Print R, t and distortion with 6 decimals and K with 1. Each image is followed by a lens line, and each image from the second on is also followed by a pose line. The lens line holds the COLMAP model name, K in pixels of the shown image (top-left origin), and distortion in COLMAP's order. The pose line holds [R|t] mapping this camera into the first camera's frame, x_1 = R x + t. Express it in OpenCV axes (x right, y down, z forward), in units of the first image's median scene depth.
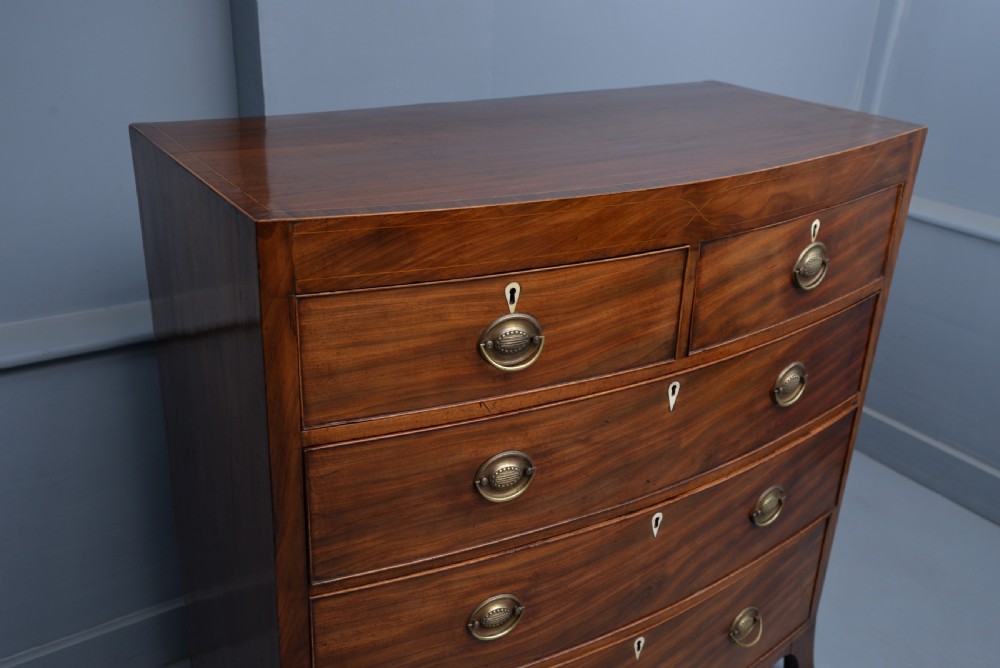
lens RADIAL K [[944.5, 0, 500.0], [0, 944.5, 334.0], [0, 0, 1]] dist [0.026261, 0.032028]
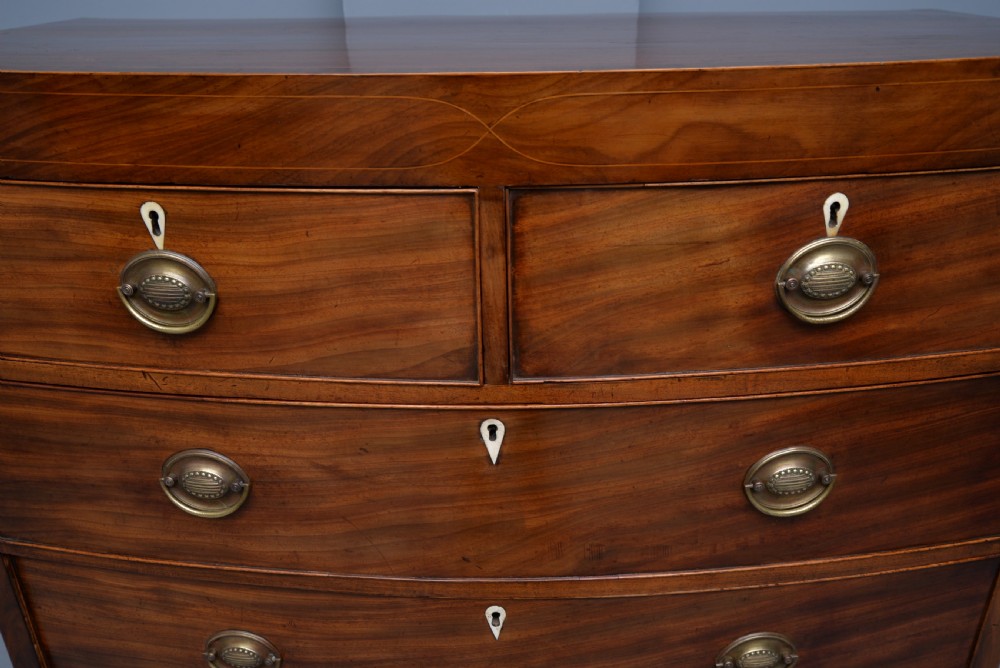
lens RADIAL K [[777.1, 0, 500.0], [0, 777.1, 334.0], [0, 0, 1]] dist [-0.010208, 0.003928]
pose [[0.831483, 0.190255, -0.521957, 0.463106], [-0.187081, 0.980548, 0.059390, -0.036915], [0.523102, 0.048267, 0.850902, 0.590078]]
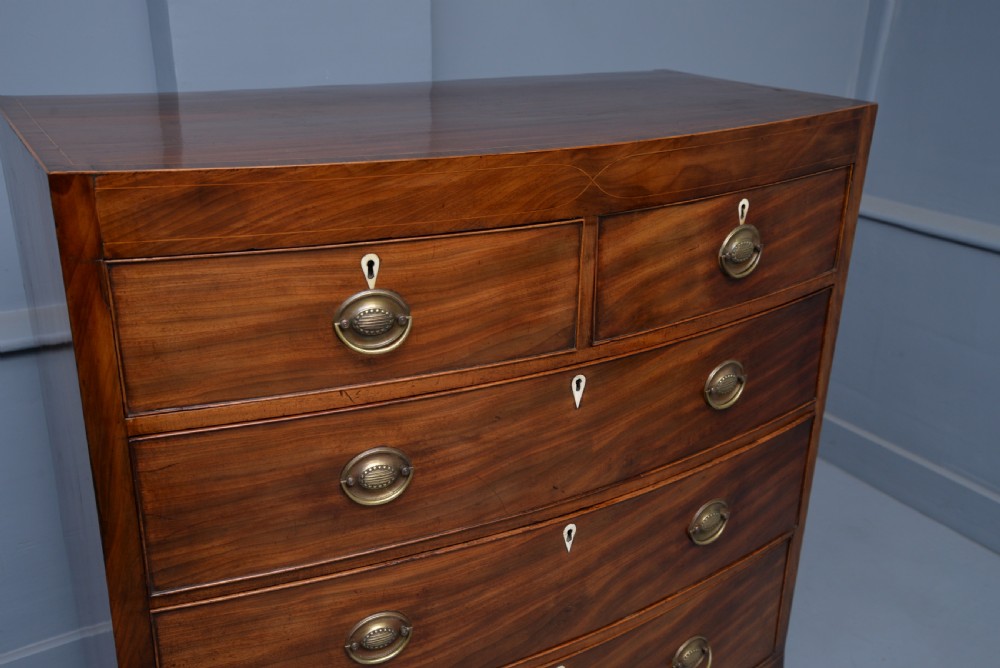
lens RADIAL K [[944.5, 0, 500.0], [0, 944.5, 334.0], [0, 0, 1]] dist [0.026261, 0.032028]
pose [[0.999067, -0.000136, -0.043198, 0.154886], [-0.001756, 0.999041, -0.043757, 0.053243], [0.043163, 0.043792, 0.998108, 0.103097]]
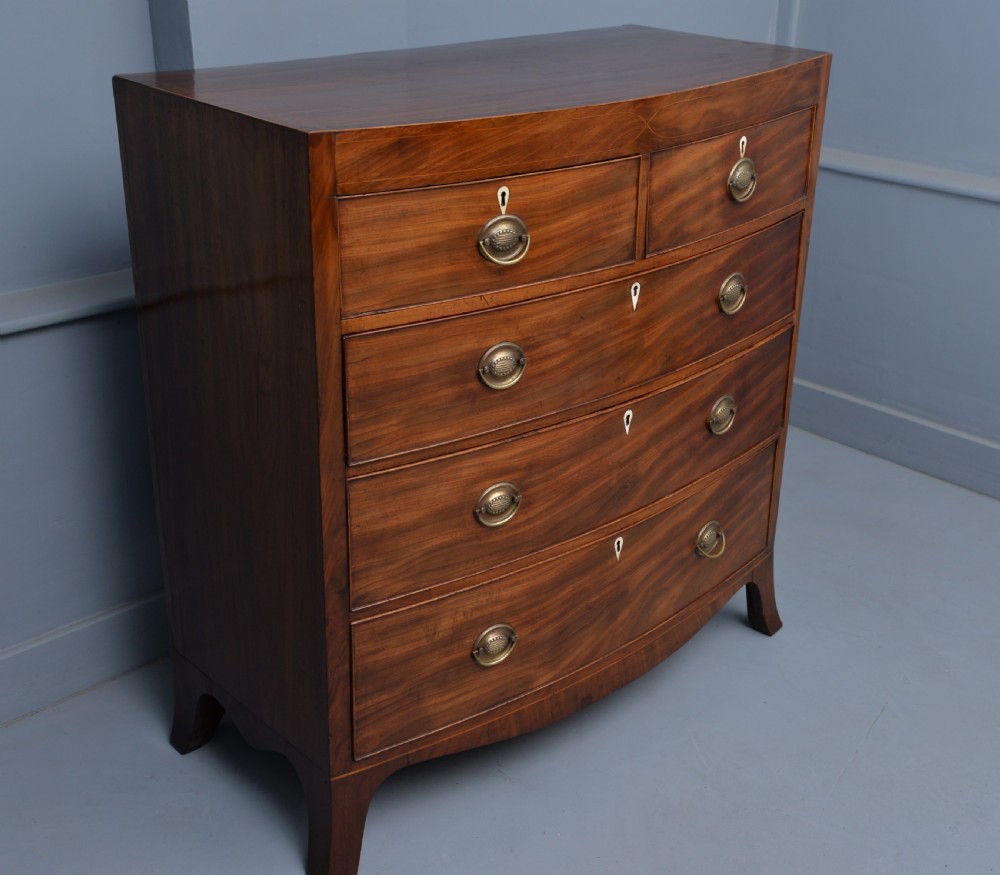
lens RADIAL K [[1314.6, 0, 519.2], [0, 1314.6, 439.8], [0, 0, 1]] dist [0.043791, 0.041191]
pose [[0.984924, -0.089393, 0.148097, -0.211442], [0.088329, 0.995996, 0.013759, 0.212448], [-0.148734, -0.000470, 0.988877, -0.559537]]
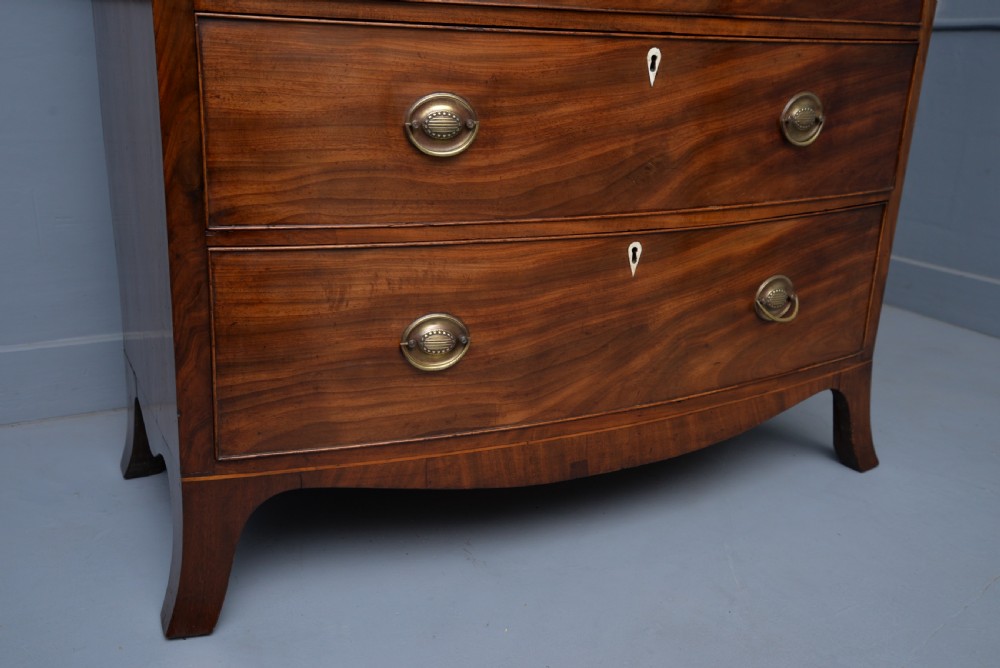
lens RADIAL K [[944.5, 0, 500.0], [0, 944.5, 334.0], [0, 0, 1]] dist [0.026261, 0.032028]
pose [[0.996133, 0.025372, -0.084118, 0.121693], [-0.034845, 0.992969, -0.113128, 0.588223], [0.080656, 0.115622, 0.990013, 0.238553]]
